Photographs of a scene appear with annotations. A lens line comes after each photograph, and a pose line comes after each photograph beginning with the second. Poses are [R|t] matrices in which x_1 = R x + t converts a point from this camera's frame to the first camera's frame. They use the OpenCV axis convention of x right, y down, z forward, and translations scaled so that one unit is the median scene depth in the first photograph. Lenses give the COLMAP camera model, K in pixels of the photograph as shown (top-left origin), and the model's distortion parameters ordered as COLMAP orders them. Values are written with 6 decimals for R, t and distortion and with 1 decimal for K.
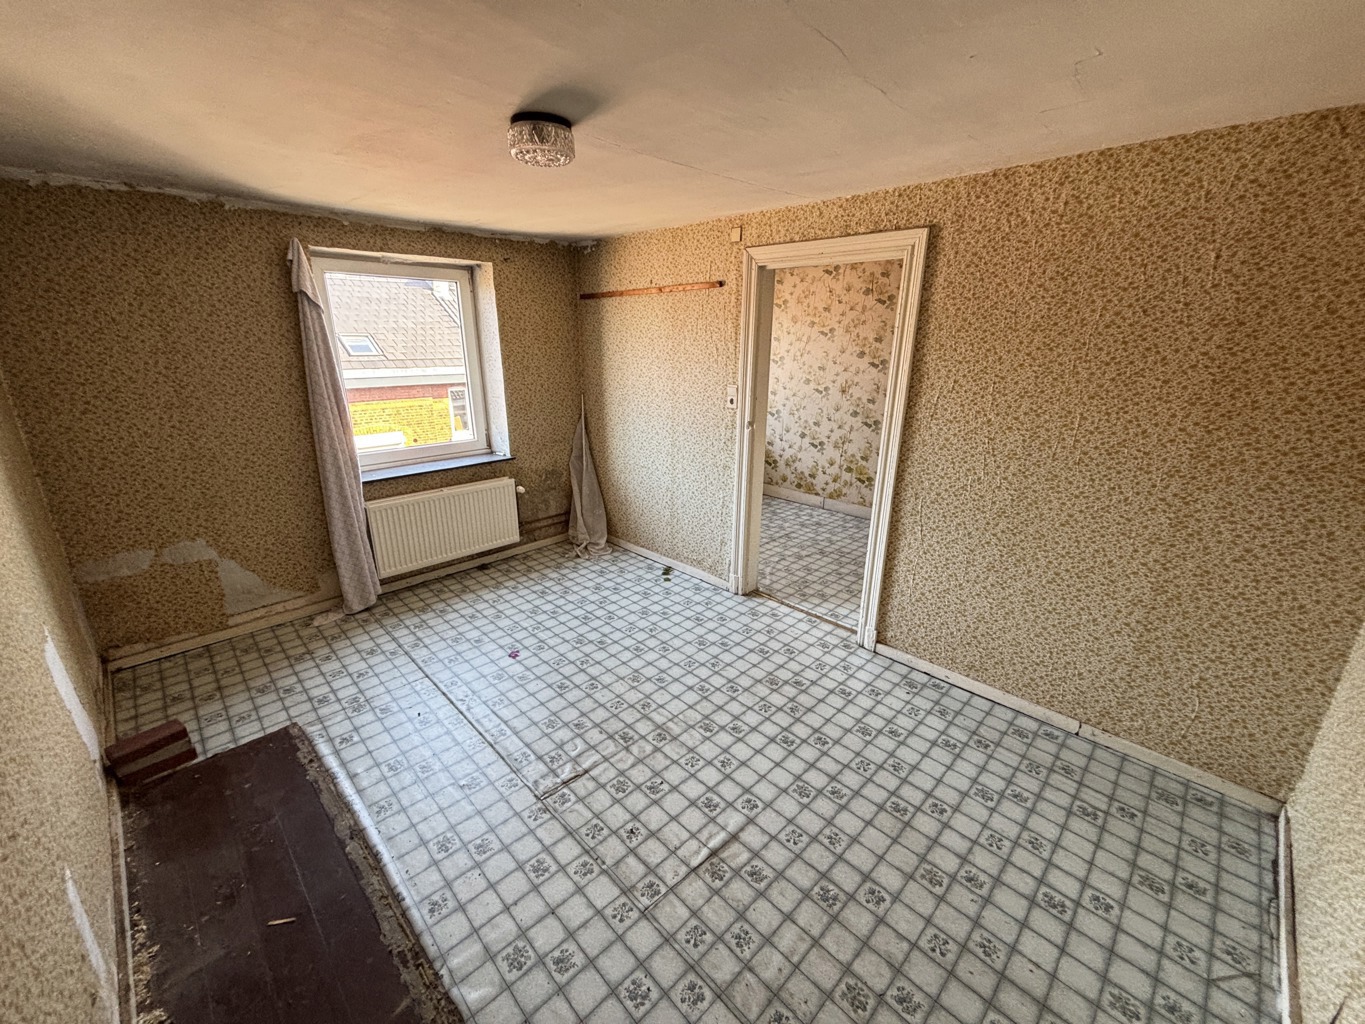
lens RADIAL K [[553.1, 0, 682.3], [0, 553.1, 517.2], [0, 0, 1]] dist [-0.000674, 0.000374]
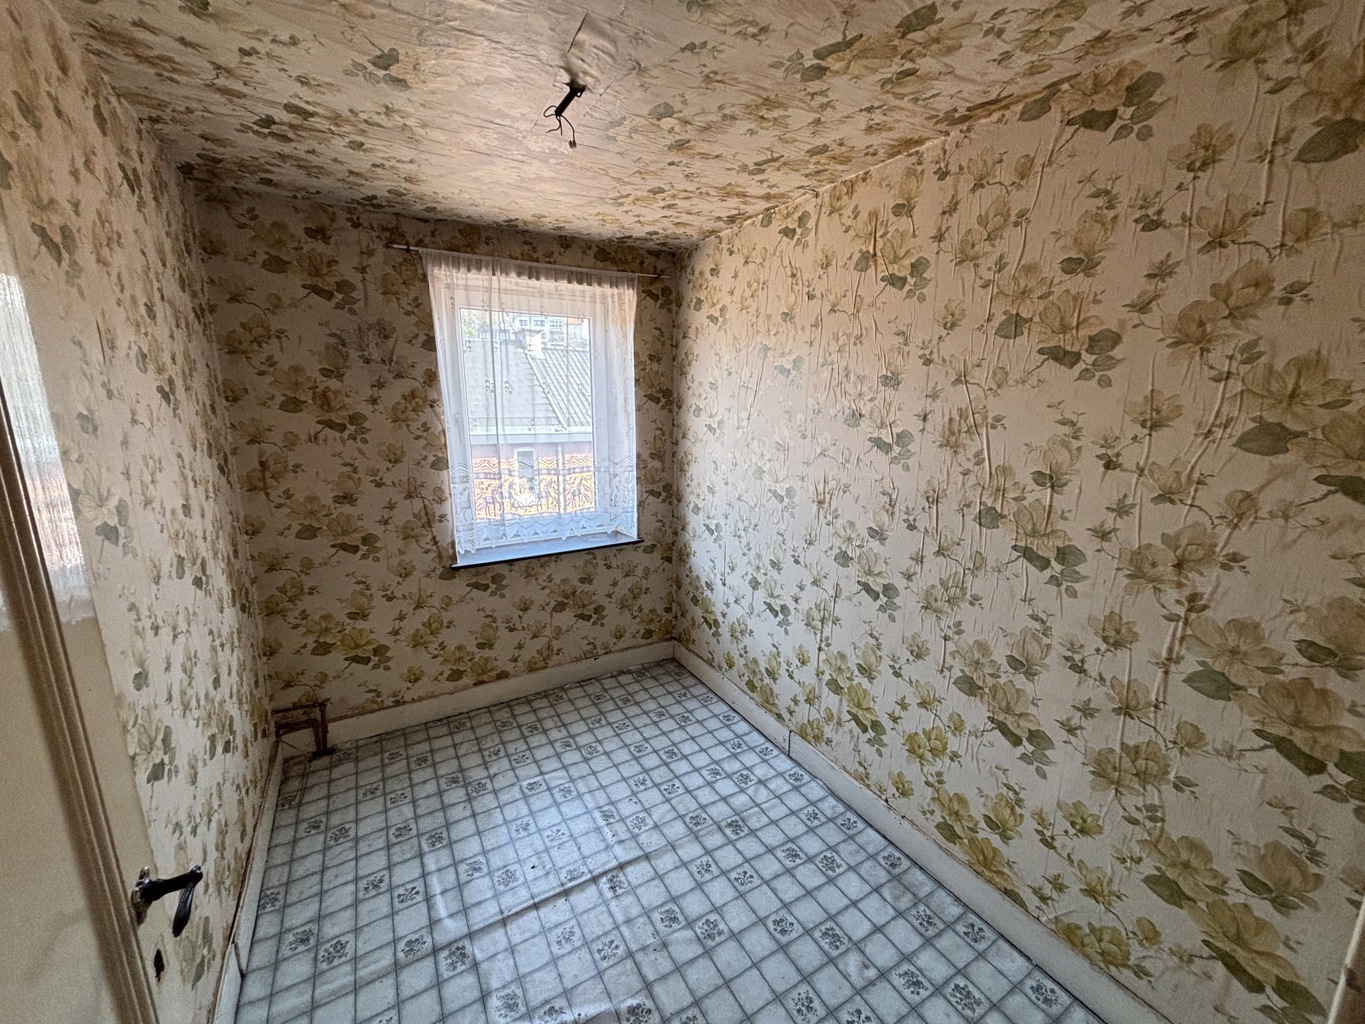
lens RADIAL K [[553.1, 0, 680.5], [0, 553.1, 506.1], [0, 0, 1]] dist [-0.000674, 0.000374]
pose [[0.965546, 0.052423, -0.254899, 0.284658], [-0.083618, 0.990056, -0.113125, -0.161539], [0.246434, 0.130541, 0.960328, 0.548403]]
